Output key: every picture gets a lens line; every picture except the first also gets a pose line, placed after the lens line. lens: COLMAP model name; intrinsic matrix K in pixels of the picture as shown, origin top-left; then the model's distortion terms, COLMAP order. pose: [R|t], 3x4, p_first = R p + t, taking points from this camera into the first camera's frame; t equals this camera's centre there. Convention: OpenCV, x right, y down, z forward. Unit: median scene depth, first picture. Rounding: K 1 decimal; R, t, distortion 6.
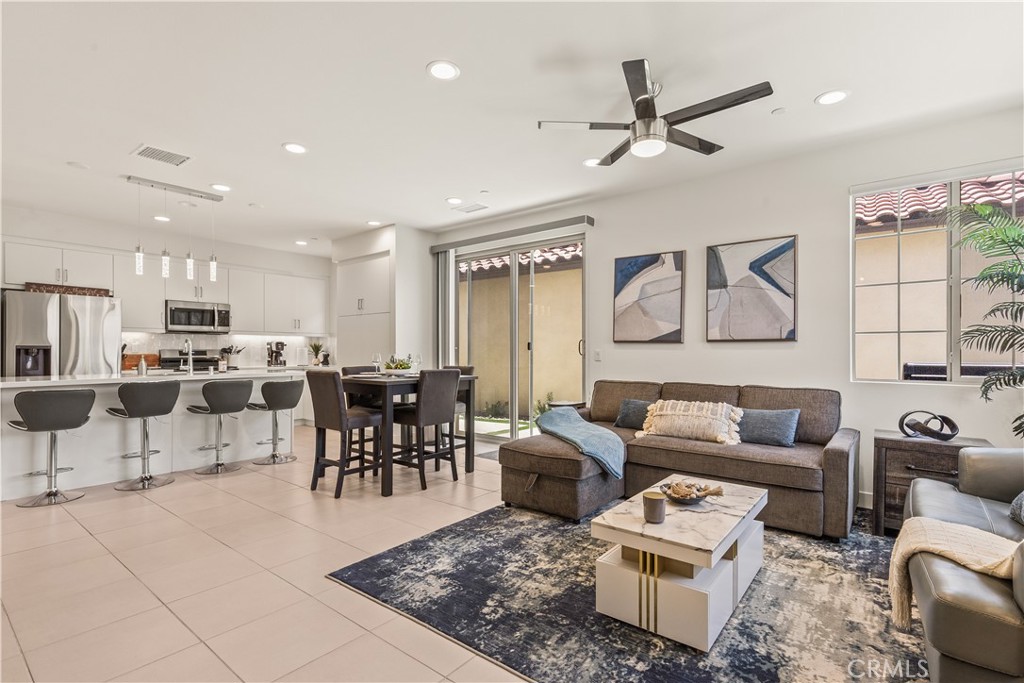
lens RADIAL K [[486.9, 0, 519.8], [0, 486.9, 351.7], [0, 0, 1]] dist [0.015628, -0.000001]
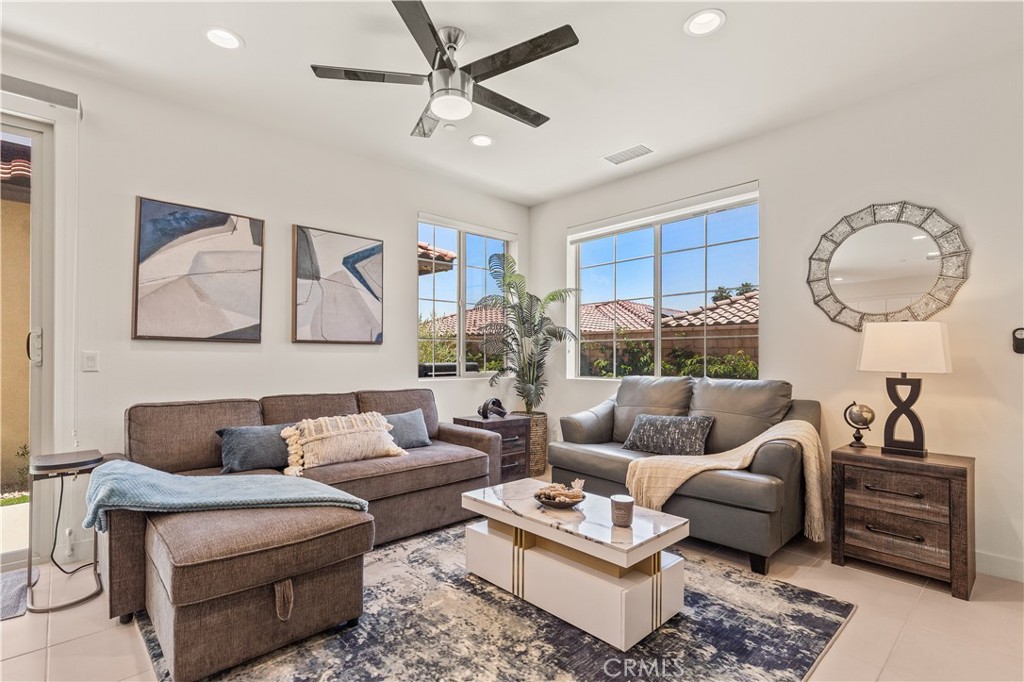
lens RADIAL K [[486.9, 0, 519.8], [0, 486.9, 351.2], [0, 0, 1]] dist [0.015628, -0.000001]
pose [[0.153856, 0.006004, 0.988075, -0.311550], [-0.003419, 0.999979, -0.005544, -0.001990], [-0.988087, -0.002525, 0.153874, 0.439163]]
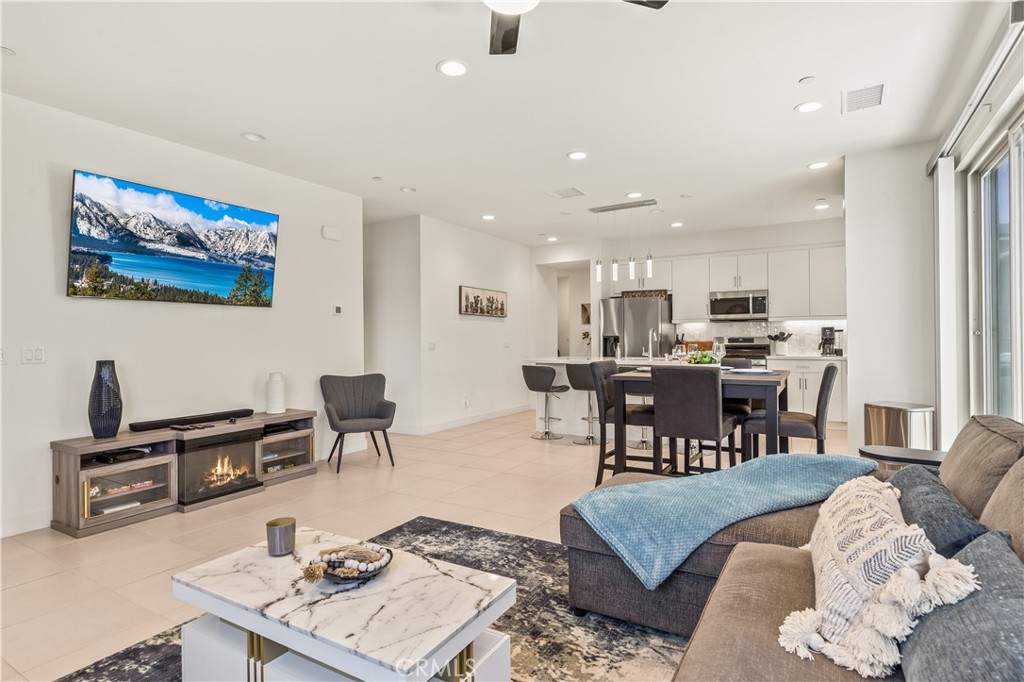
lens RADIAL K [[521.1, 0, 517.1], [0, 521.1, 335.8], [0, 0, 1]] dist [0.002876, 0.000414]
pose [[0.131529, -0.004646, -0.991301, 0.503692], [0.006260, 0.999973, -0.003856, -0.007717], [0.991293, -0.005698, 0.131555, 0.532332]]
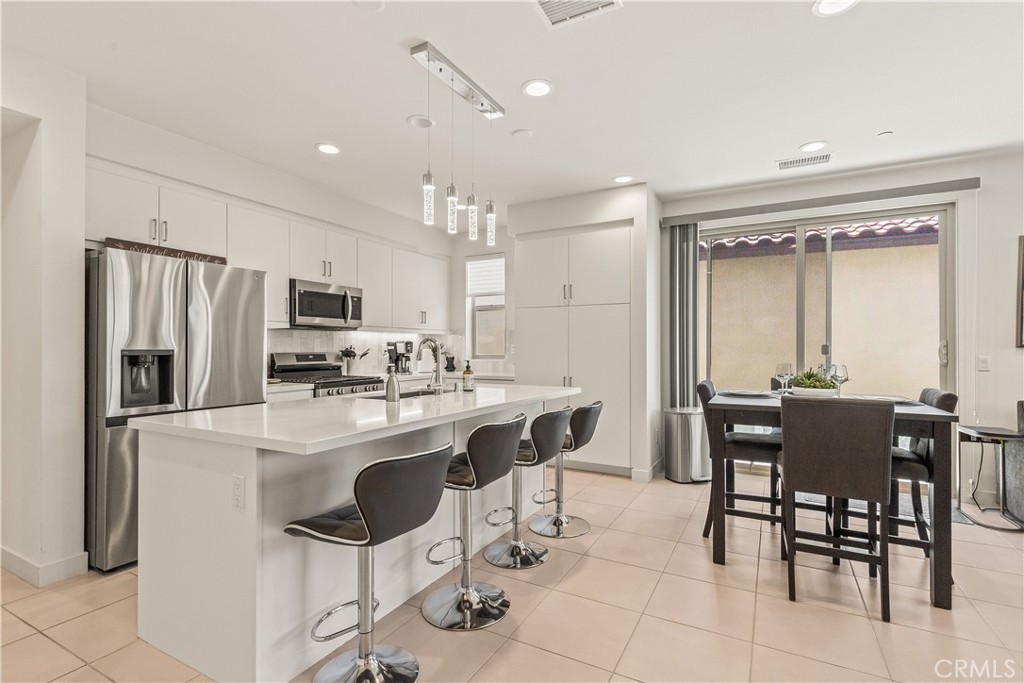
lens RADIAL K [[471.1, 0, 534.5], [0, 471.1, 347.3], [0, 0, 1]] dist [0.014809, -0.000134]
pose [[0.982303, 0.001669, 0.187294, -0.666738], [-0.001381, 0.999998, -0.001668, -0.015300], [-0.187296, 0.001379, 0.982303, 0.399417]]
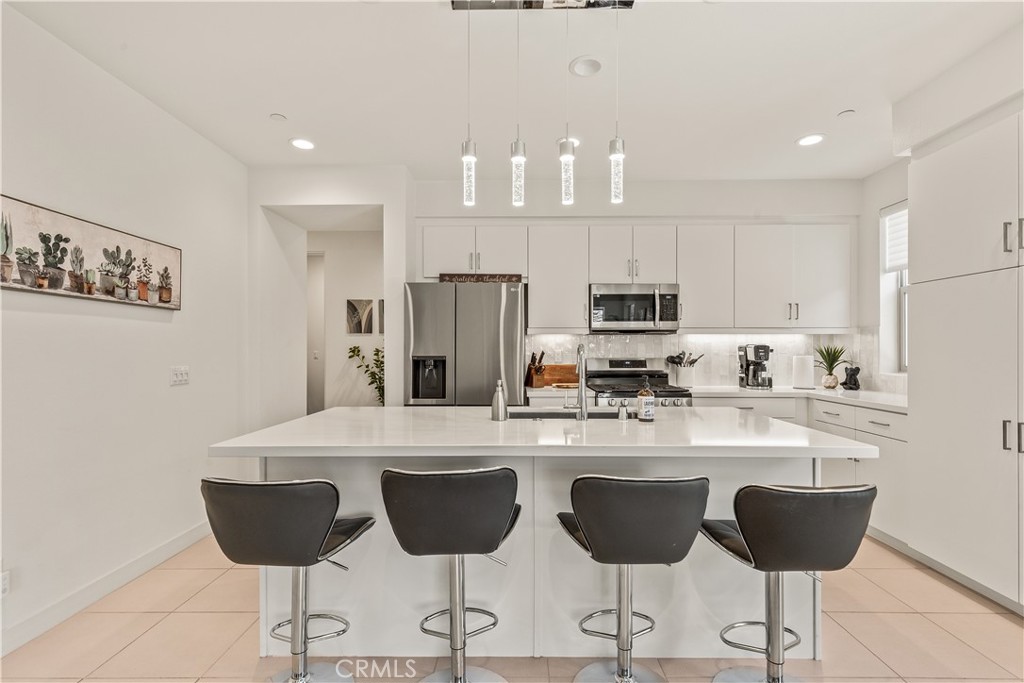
lens RADIAL K [[473.1, 0, 504.6], [0, 473.1, 347.1], [0, 0, 1]] dist [-0.000262, -0.000031]
pose [[0.601377, -0.001559, -0.798964, -0.362532], [-0.001425, 0.999994, -0.003024, -0.023968], [0.798964, 0.002957, 0.601372, 0.678041]]
